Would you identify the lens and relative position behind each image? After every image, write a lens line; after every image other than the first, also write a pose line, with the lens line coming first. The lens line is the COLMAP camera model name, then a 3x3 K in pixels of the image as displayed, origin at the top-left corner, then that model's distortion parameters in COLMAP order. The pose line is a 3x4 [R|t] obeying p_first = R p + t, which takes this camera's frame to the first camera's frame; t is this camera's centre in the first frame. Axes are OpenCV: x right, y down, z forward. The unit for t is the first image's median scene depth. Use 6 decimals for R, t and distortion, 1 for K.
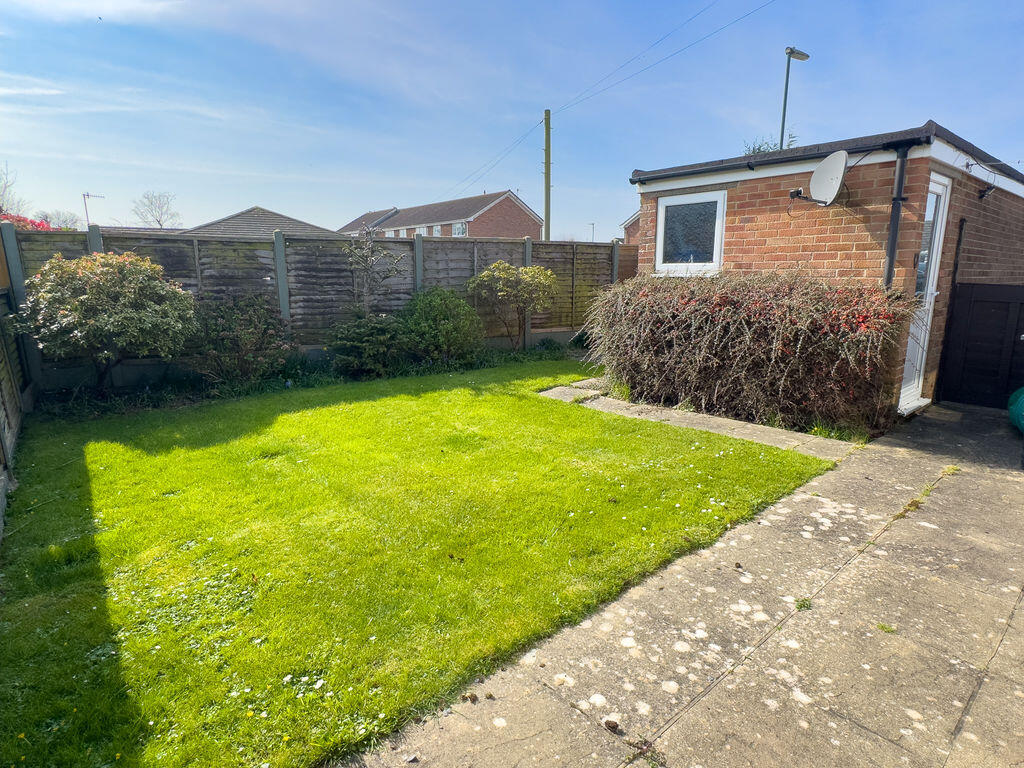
lens RADIAL K [[567.1, 0, 512.2], [0, 567.1, 380.1], [0, 0, 1]] dist [-0.008090, -0.000317]
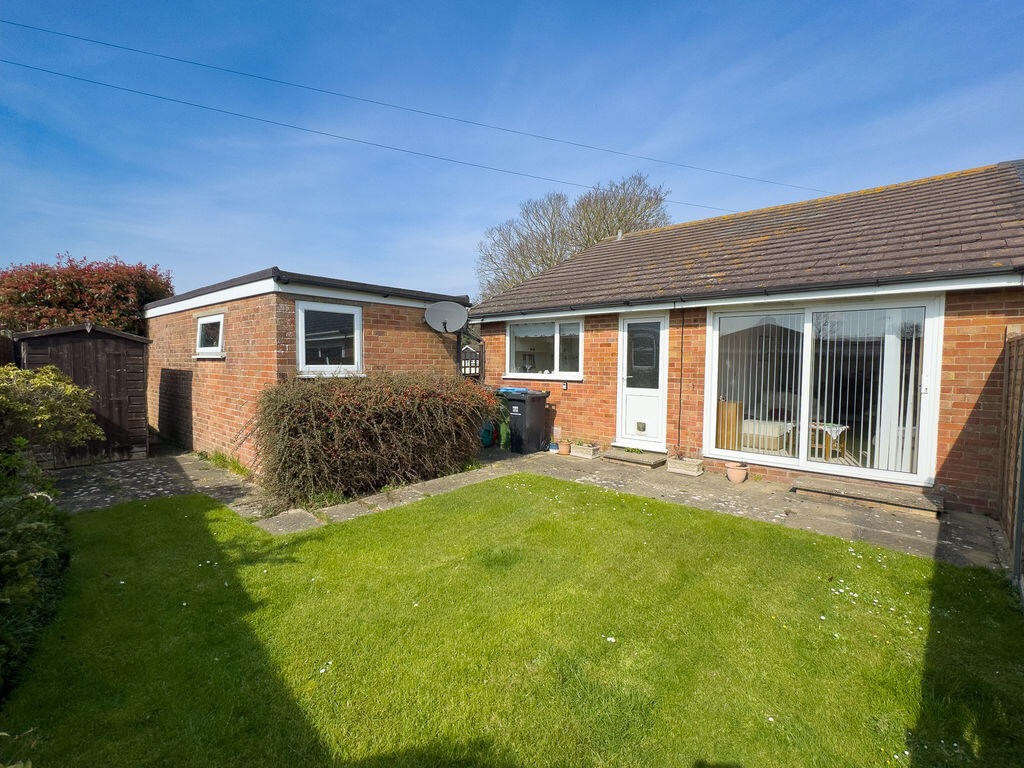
lens RADIAL K [[477.7, 0, 513.1], [0, 477.7, 389.9], [0, 0, 1]] dist [0.001789, -0.000096]
pose [[-0.145032, -0.059723, 0.987623, -0.723350], [0.171585, 0.981534, 0.084552, -0.194486], [-0.974435, 0.181724, -0.132106, 0.867672]]
